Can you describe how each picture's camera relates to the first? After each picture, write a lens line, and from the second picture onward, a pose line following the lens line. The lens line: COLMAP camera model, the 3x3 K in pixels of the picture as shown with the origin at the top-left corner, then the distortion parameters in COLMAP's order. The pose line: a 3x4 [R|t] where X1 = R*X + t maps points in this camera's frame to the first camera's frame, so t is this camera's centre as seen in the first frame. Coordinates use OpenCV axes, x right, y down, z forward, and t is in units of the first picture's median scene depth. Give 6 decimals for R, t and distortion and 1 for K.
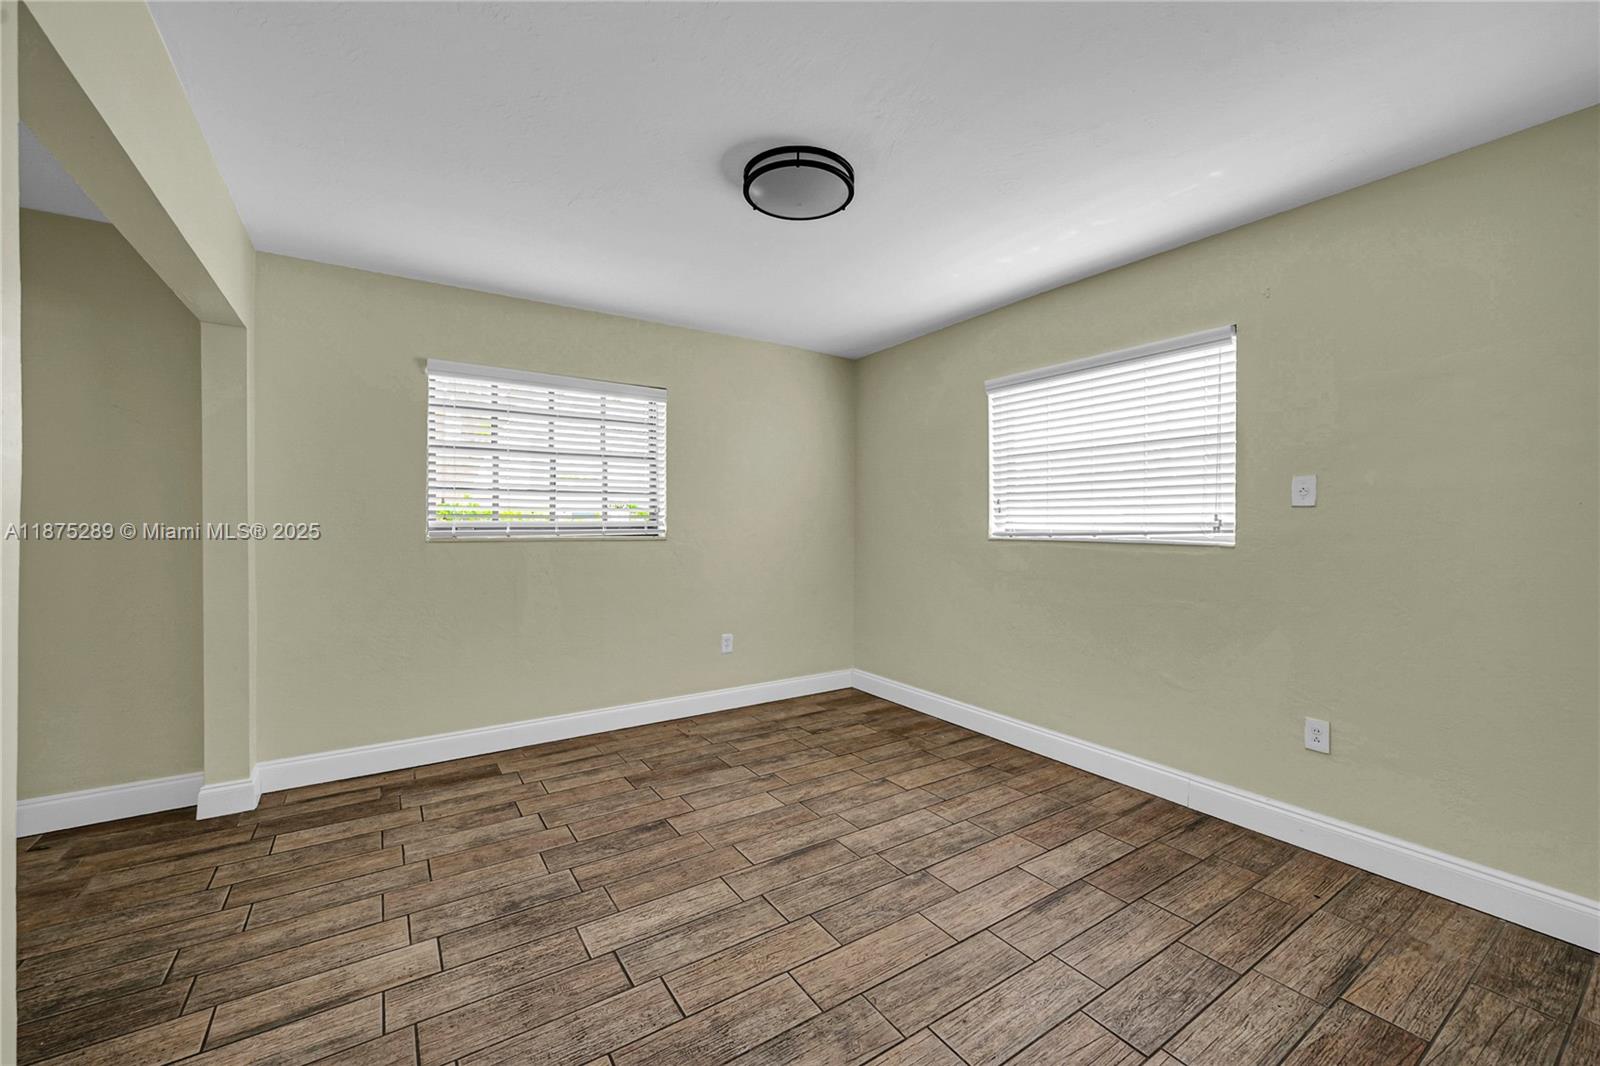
lens RADIAL K [[628.2, 0, 799.6], [0, 628.2, 527.8], [0, 0, 1]] dist [-0.002243, 0.000430]
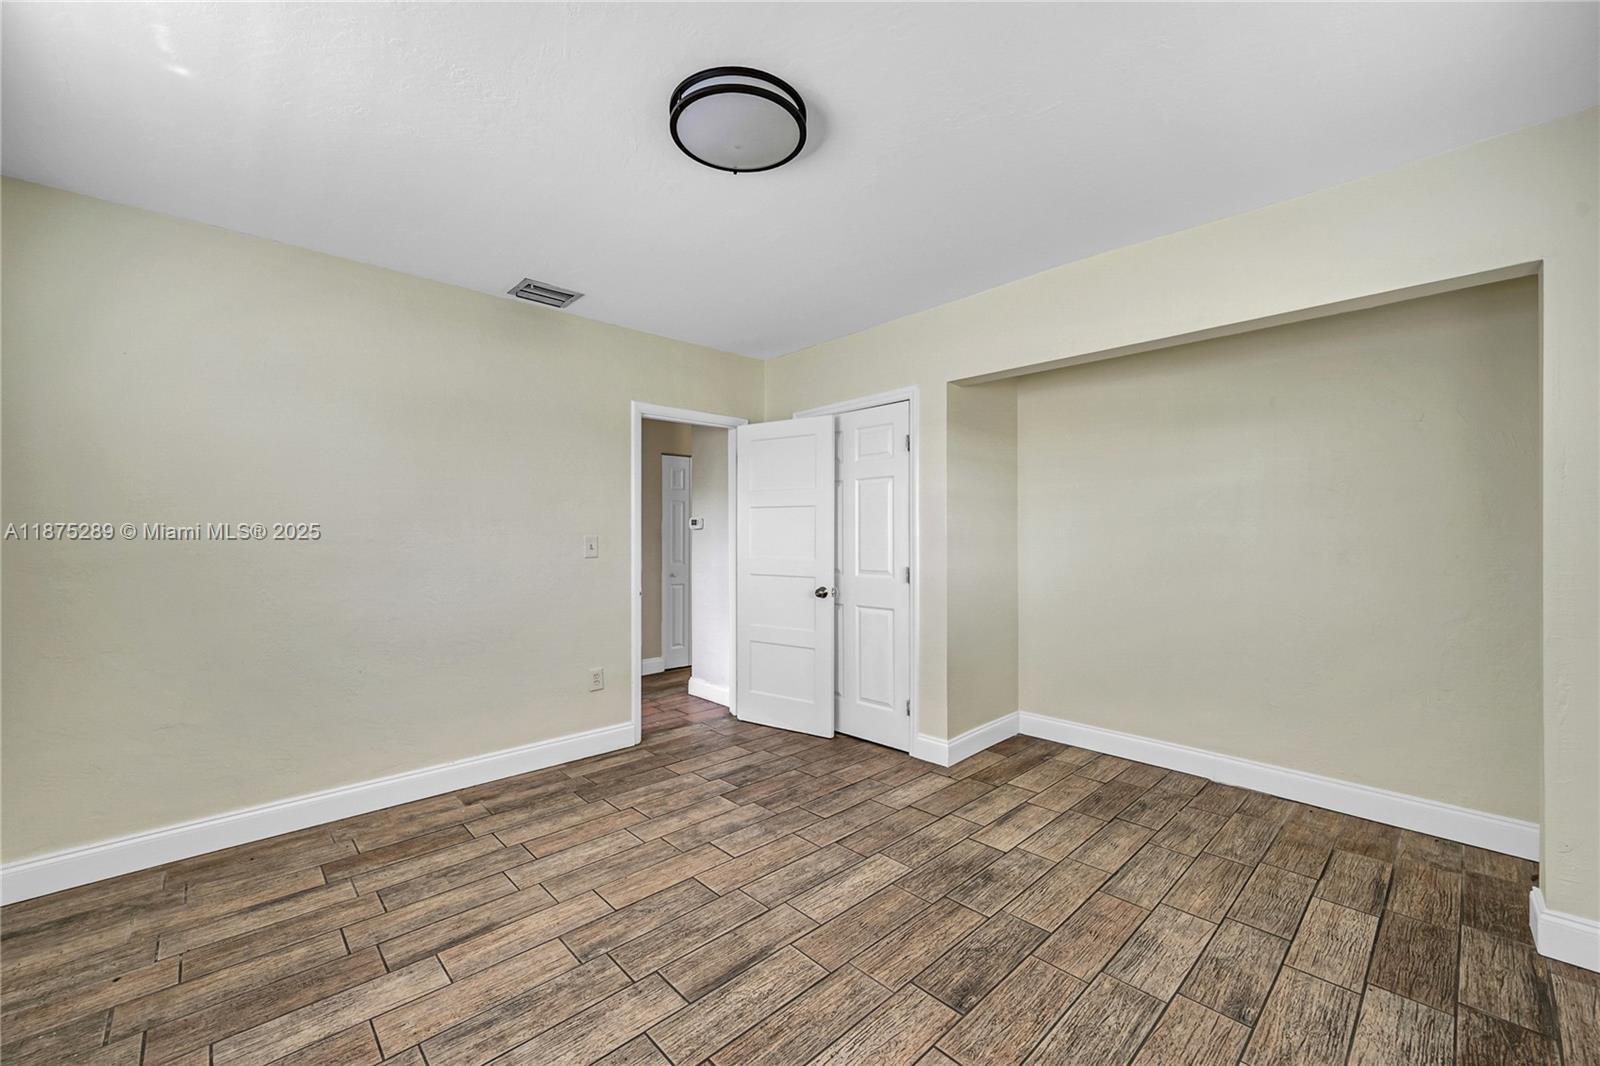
lens RADIAL K [[628.2, 0, 798.7], [0, 628.2, 532.8], [0, 0, 1]] dist [-0.002243, 0.000430]
pose [[-0.985656, -0.000717, -0.168762, 0.064722], [-0.001940, 0.999973, 0.007085, -0.020939], [0.168753, 0.007311, -0.985631, 2.031236]]
